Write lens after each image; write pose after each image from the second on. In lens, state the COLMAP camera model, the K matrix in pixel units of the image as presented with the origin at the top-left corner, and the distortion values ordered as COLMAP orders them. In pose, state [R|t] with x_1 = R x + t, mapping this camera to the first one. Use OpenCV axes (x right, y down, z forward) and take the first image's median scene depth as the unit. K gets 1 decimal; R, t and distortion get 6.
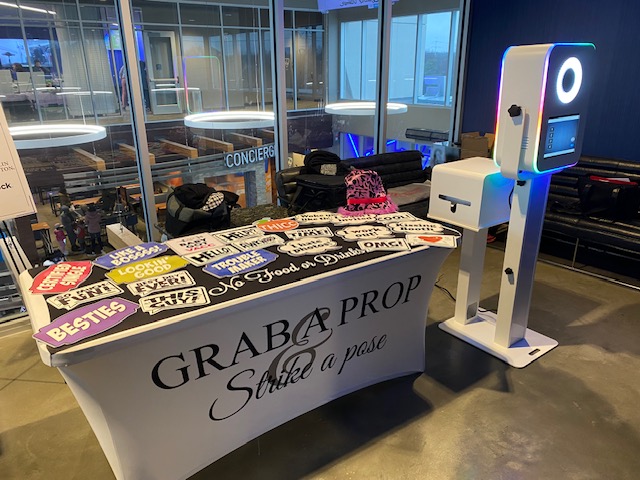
lens RADIAL K [[493.9, 0, 309.3], [0, 493.9, 236.7], [0, 0, 1]] dist [-0.001311, -0.008186]
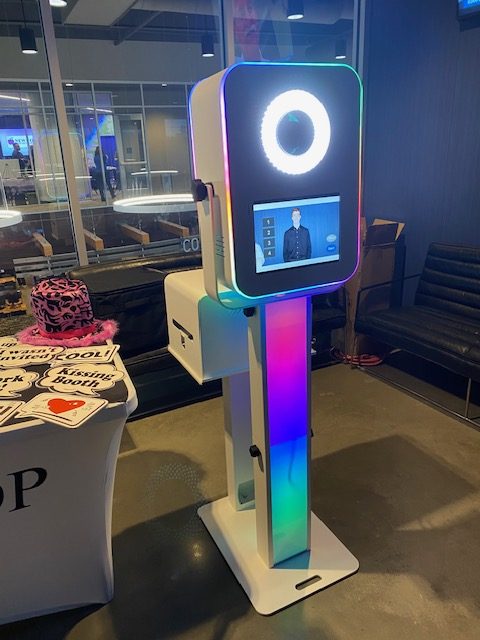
lens RADIAL K [[493.9, 0, 238.5], [0, 493.9, 307.3], [0, 0, 1]] dist [-0.001311, -0.008186]
pose [[0.984188, 0.024502, -0.175422, 0.473439], [-0.028078, 0.999445, -0.017927, -0.093574], [0.174885, 0.022569, 0.984330, 0.379175]]
